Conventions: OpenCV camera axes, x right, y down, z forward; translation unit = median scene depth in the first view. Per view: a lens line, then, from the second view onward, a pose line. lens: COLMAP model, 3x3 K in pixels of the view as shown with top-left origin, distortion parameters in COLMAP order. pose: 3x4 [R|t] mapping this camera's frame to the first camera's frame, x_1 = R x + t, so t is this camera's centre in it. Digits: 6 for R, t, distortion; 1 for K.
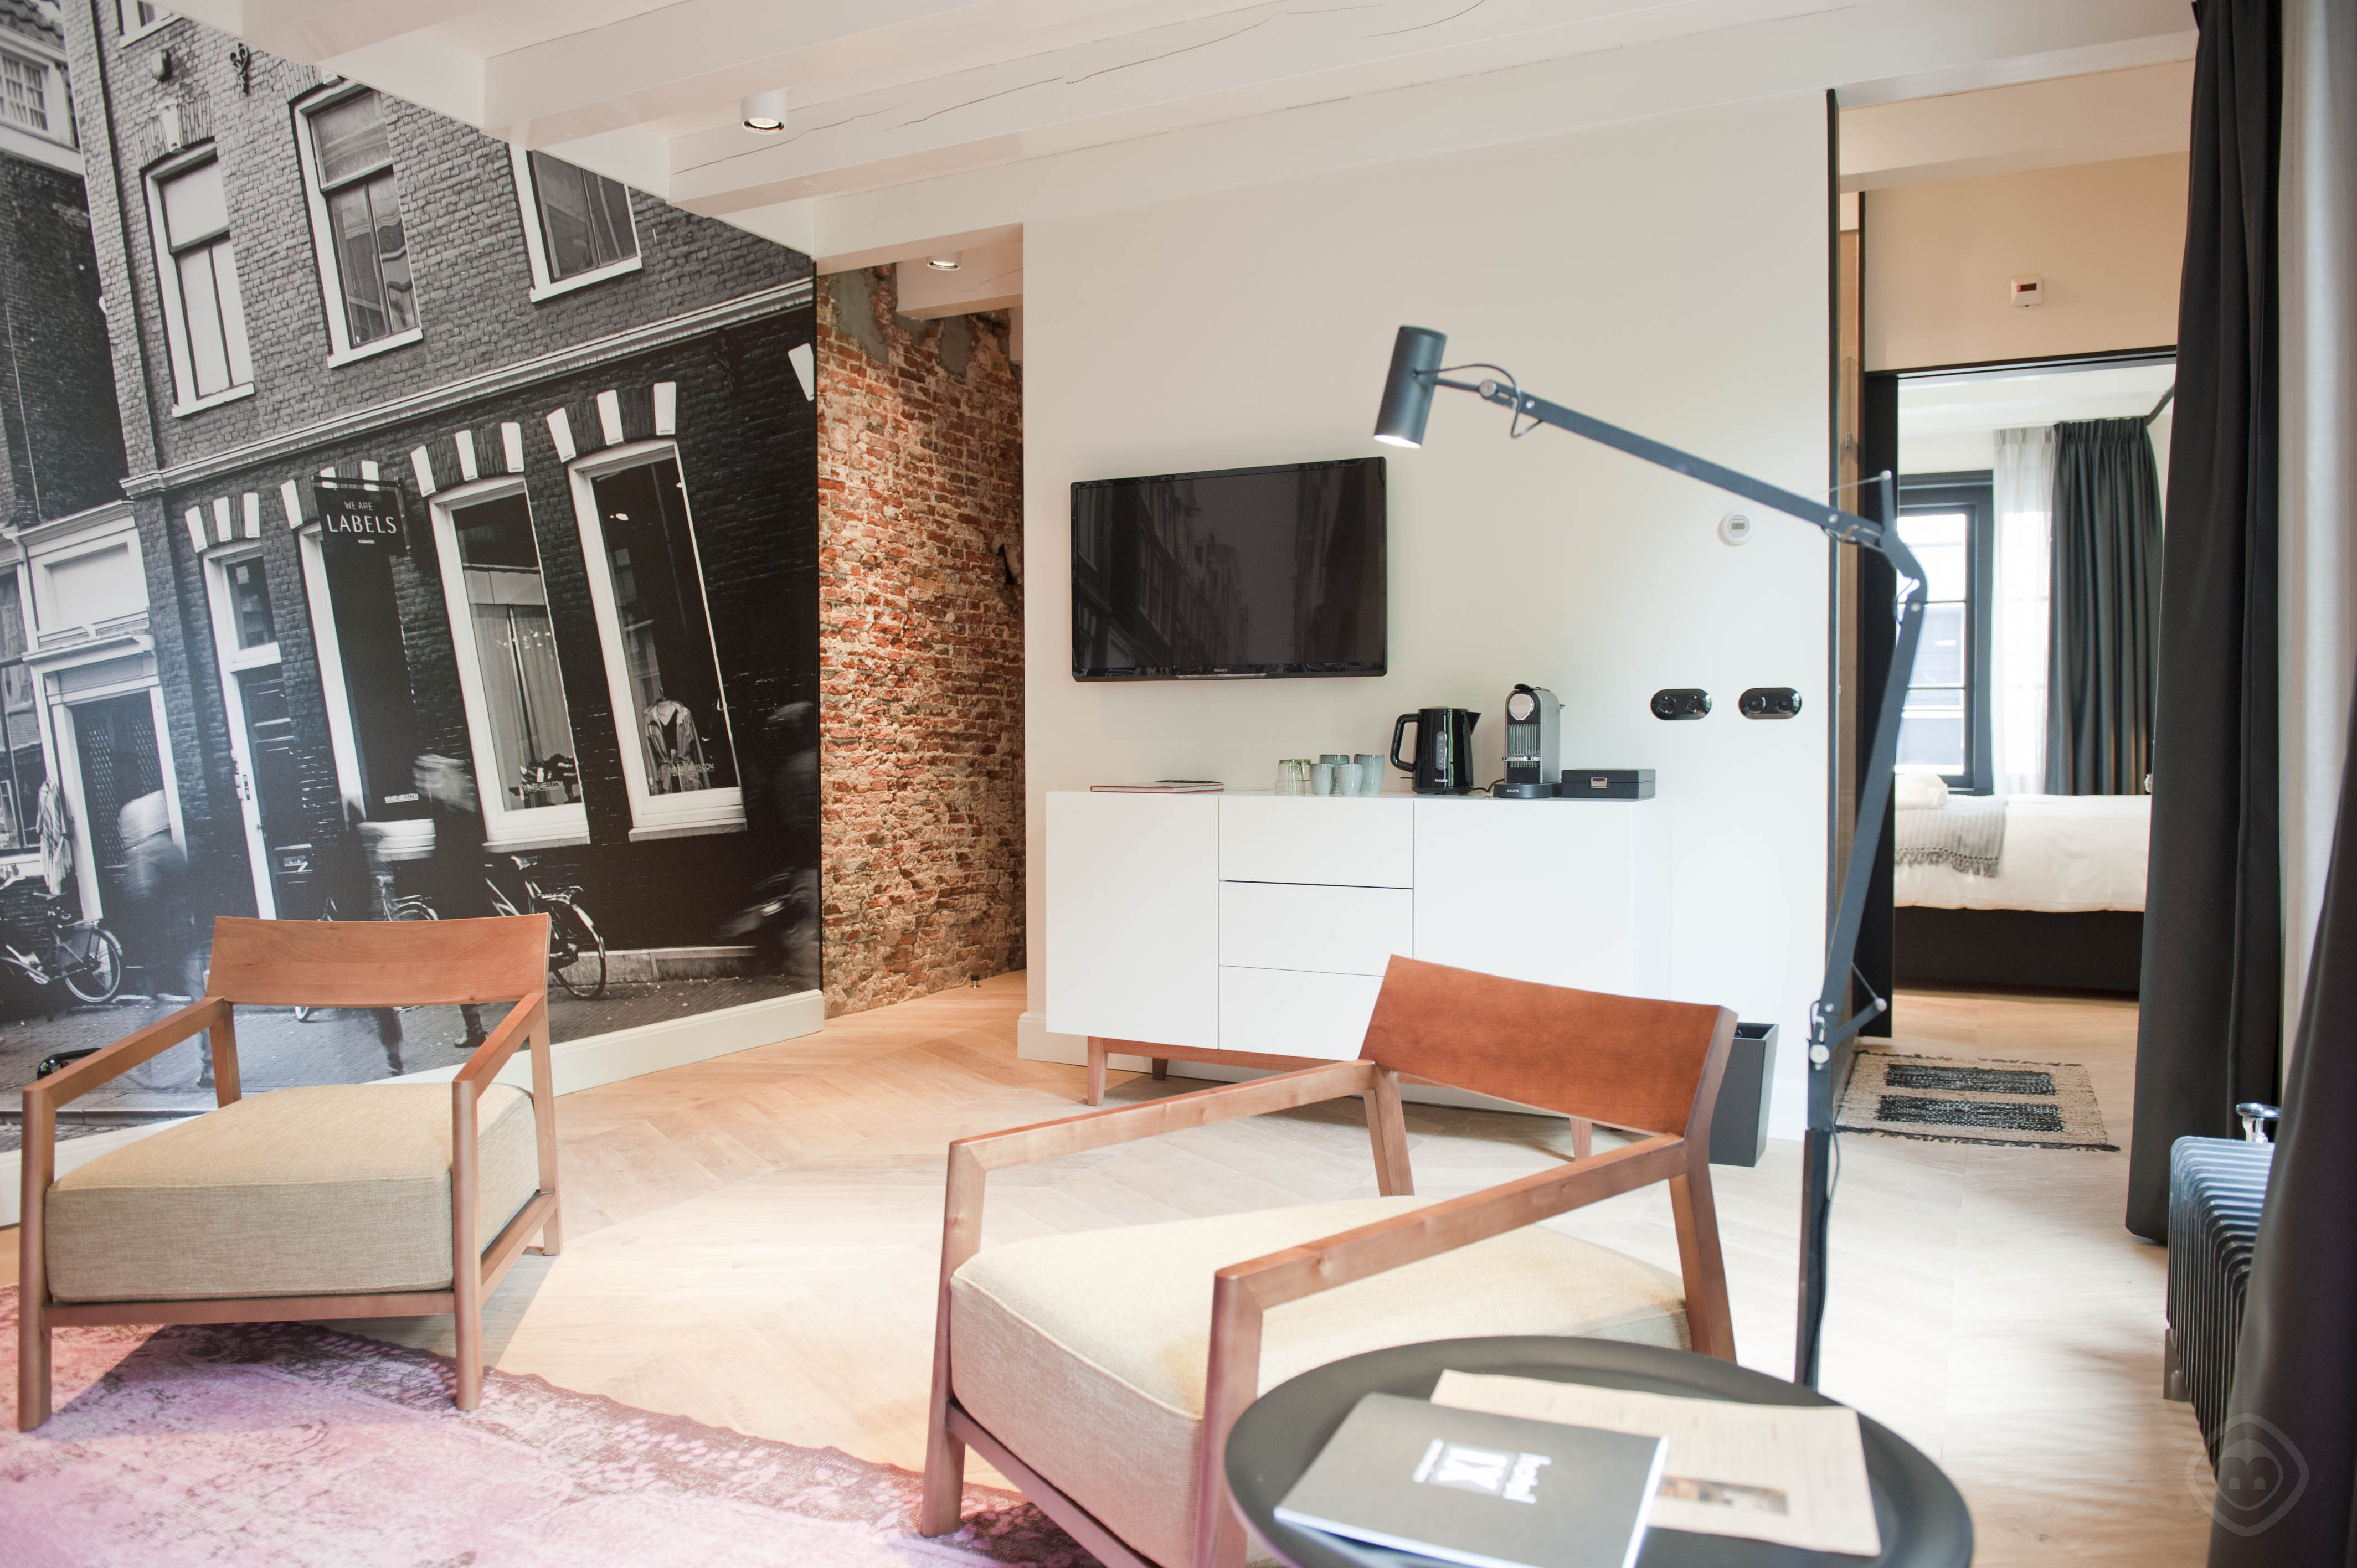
lens RADIAL K [[1613.2, 0, 1178.5], [0, 1613.2, 784.0], [0, 0, 1]] dist [-0.055628, 0.001844]
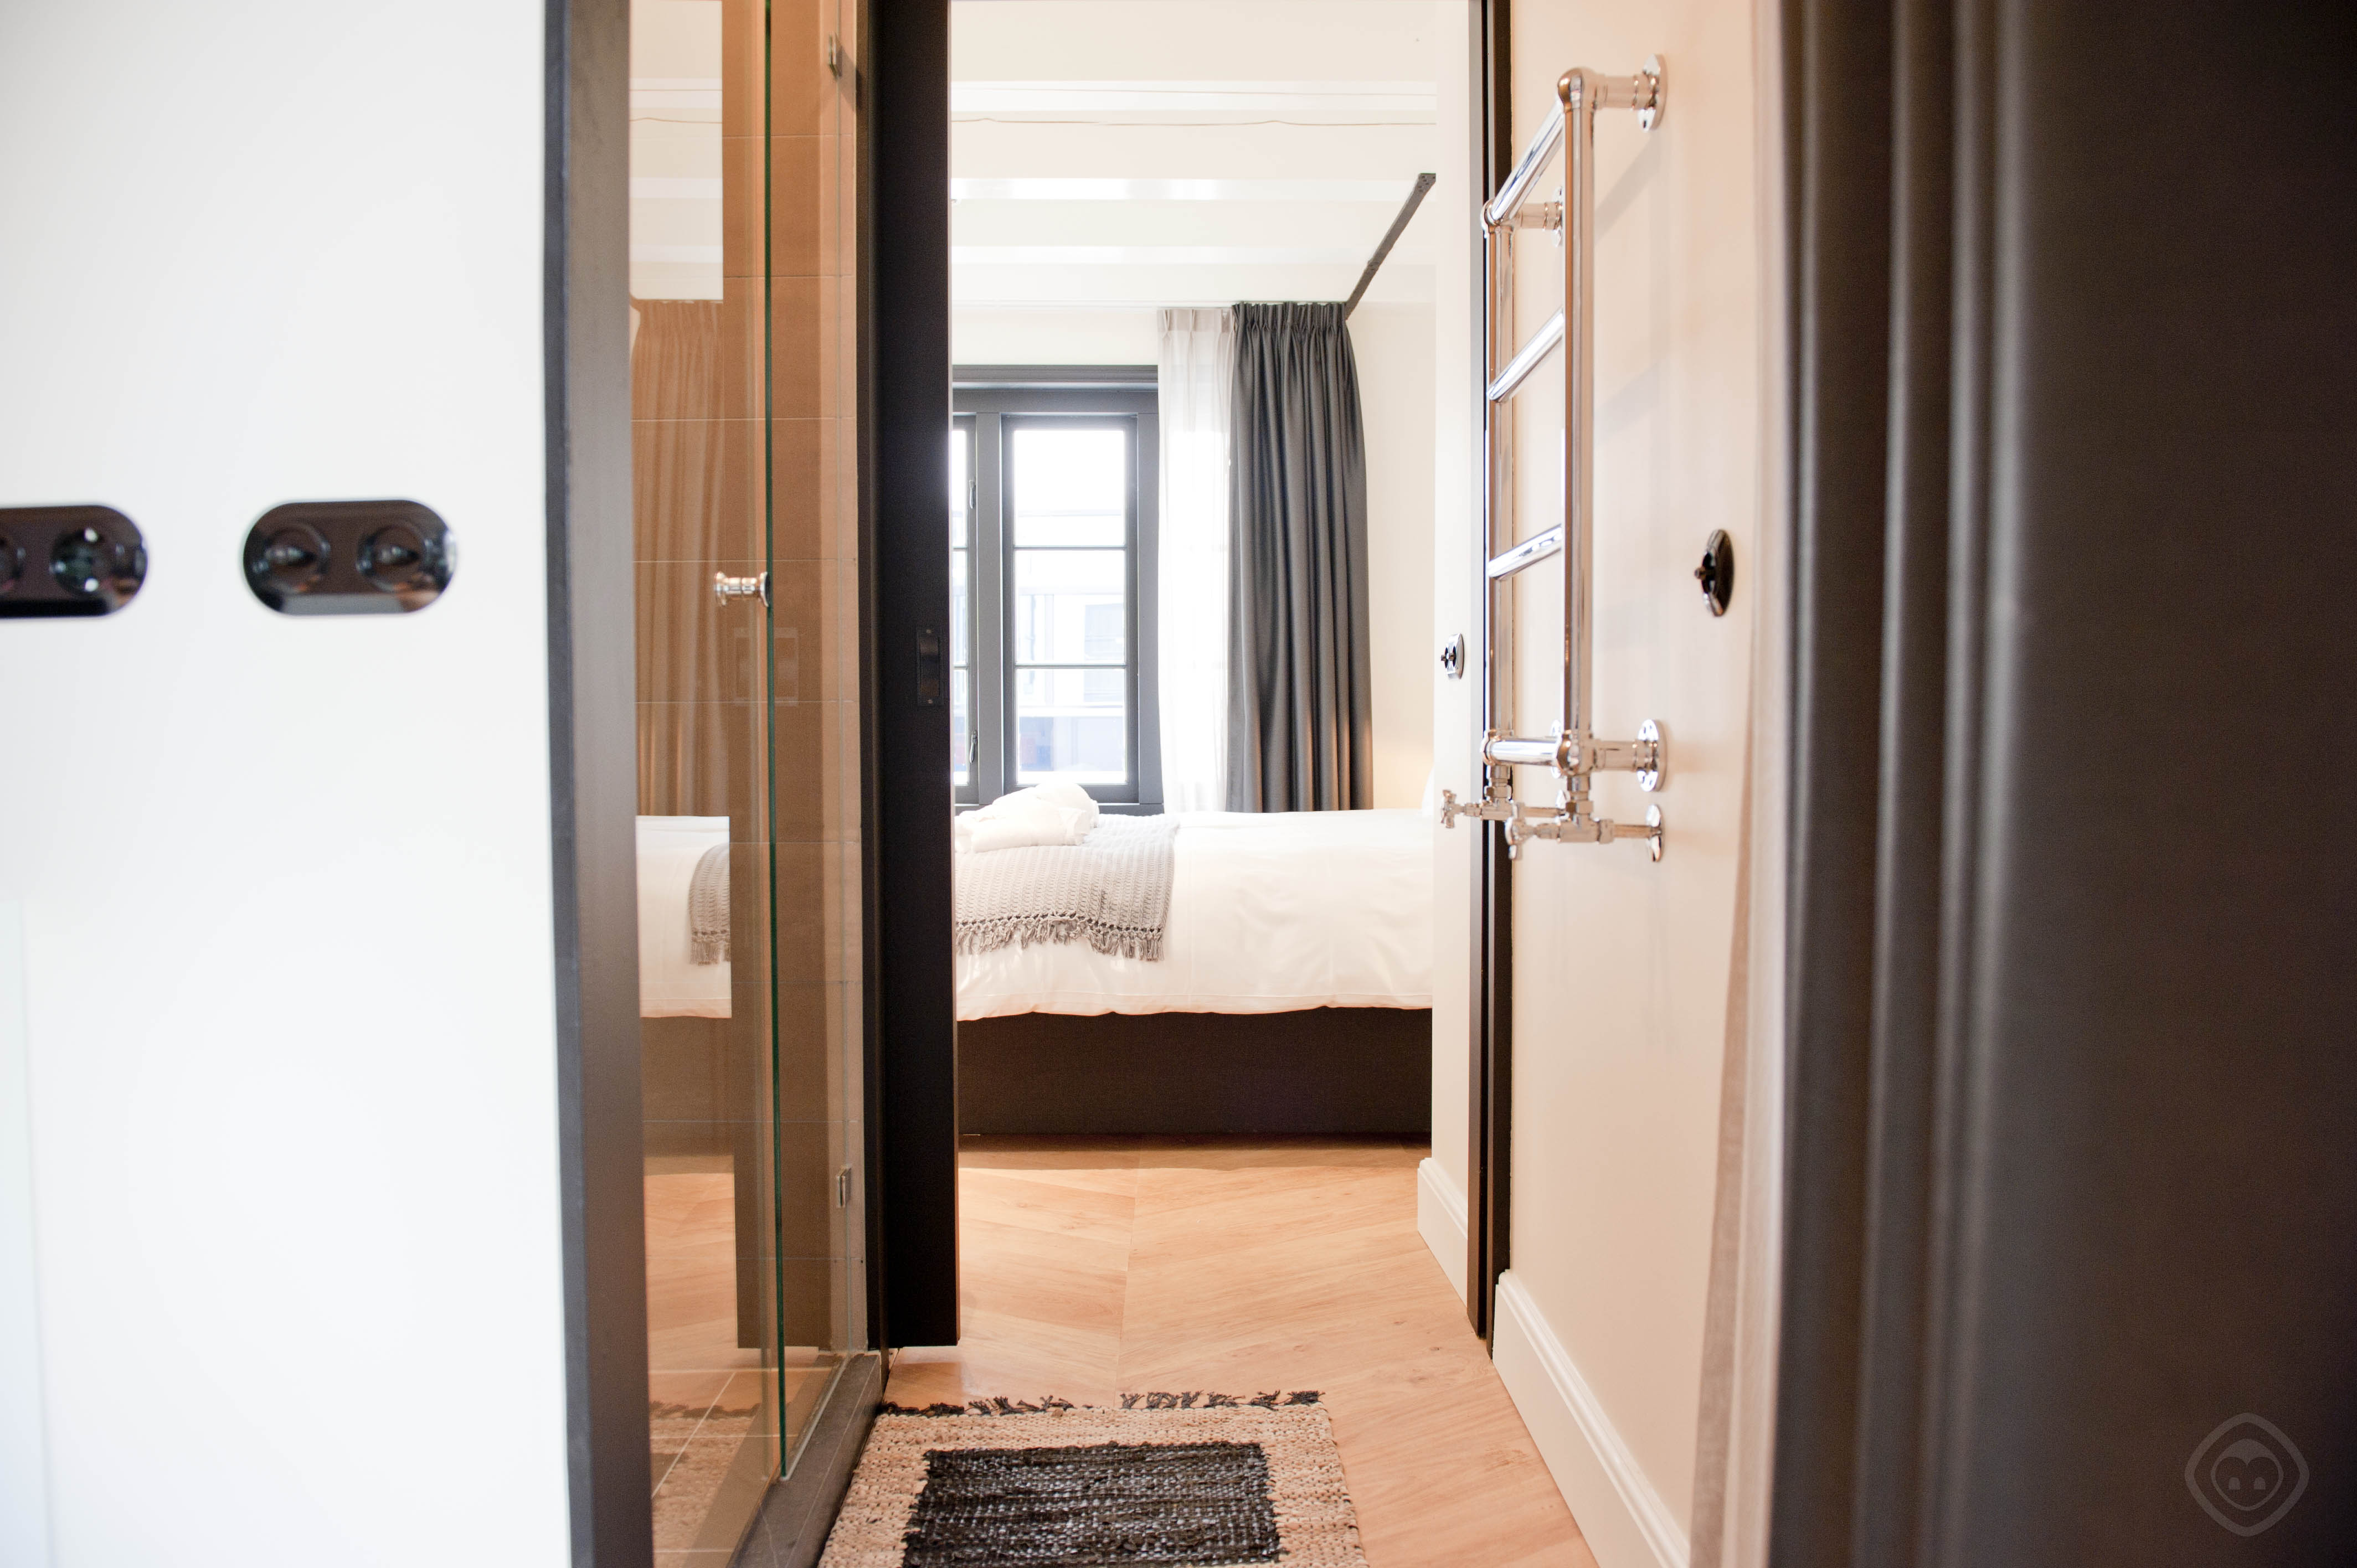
lens RADIAL K [[1613.2, 0, 1178.5], [0, 1613.2, 784.0], [0, 0, 1]] dist [-0.055628, 0.001844]
pose [[0.890702, -0.015520, 0.454322, 0.244145], [0.019356, 0.999805, -0.003794, -0.004581], [-0.454175, 0.012173, 0.890829, 0.452237]]
